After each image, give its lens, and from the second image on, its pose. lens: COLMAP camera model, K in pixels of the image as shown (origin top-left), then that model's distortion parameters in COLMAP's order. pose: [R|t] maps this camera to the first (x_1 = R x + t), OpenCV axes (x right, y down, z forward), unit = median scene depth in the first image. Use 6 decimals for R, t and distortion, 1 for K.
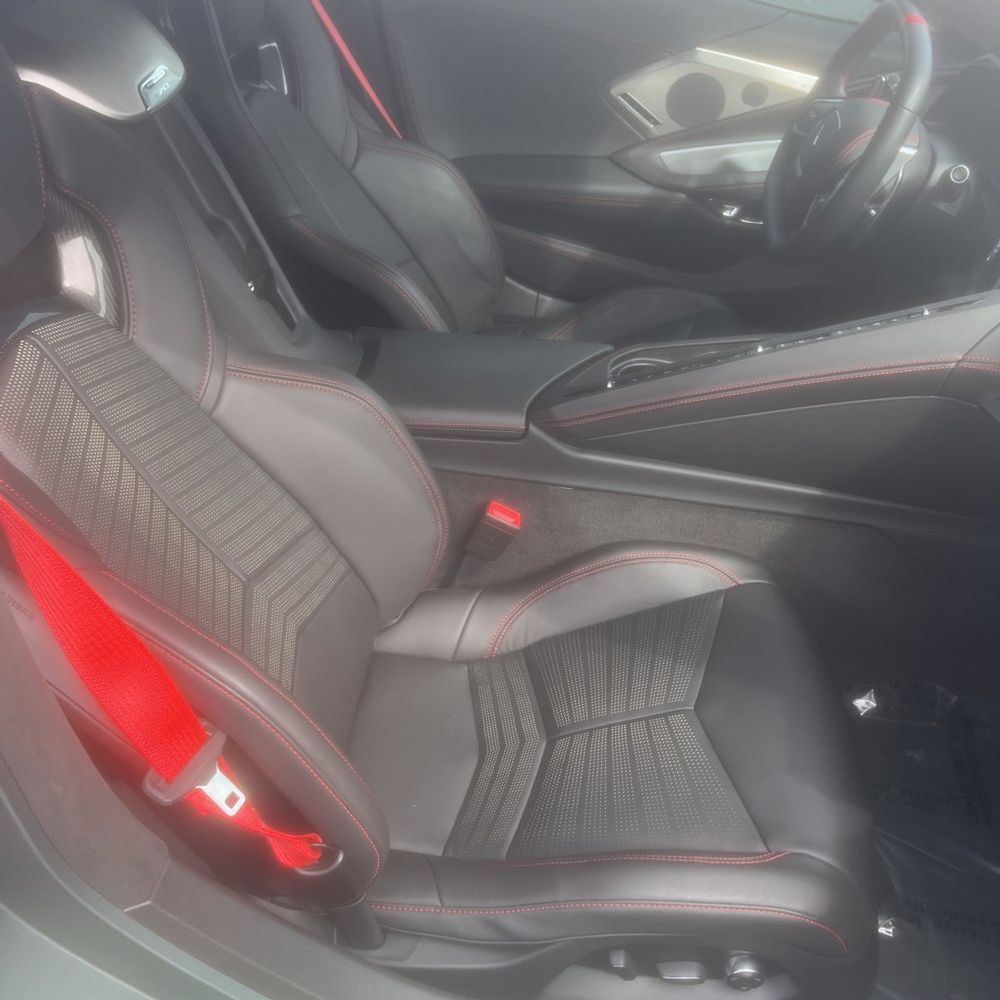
lens RADIAL K [[1003.5, 0, 495.4], [0, 1003.5, 508.3], [0, 0, 1]] dist [0.053185, -0.059350]
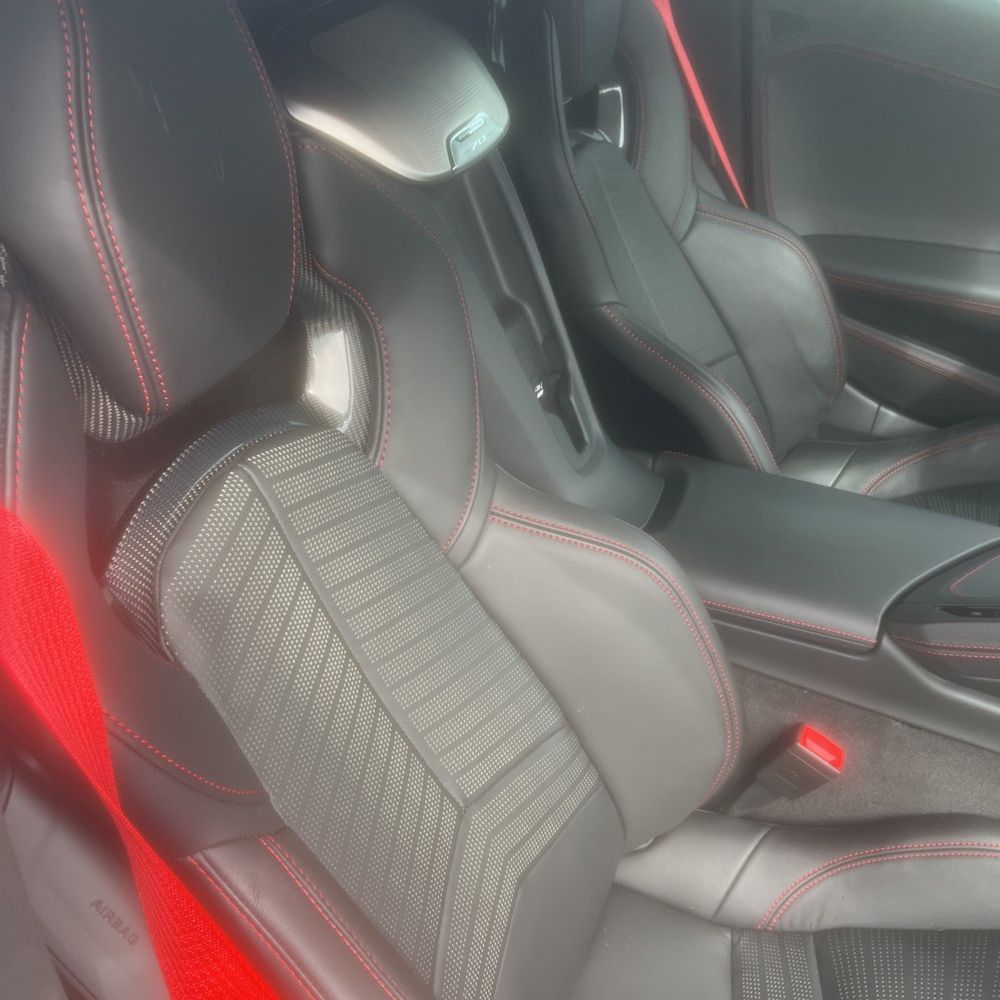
lens RADIAL K [[1003.5, 0, 495.4], [0, 1003.5, 508.3], [0, 0, 1]] dist [0.053185, -0.059350]
pose [[0.955657, 0.171224, -0.239589, -0.071349], [-0.177788, 0.984051, -0.005889, -0.118764], [0.234759, 0.048224, 0.970857, 0.232047]]
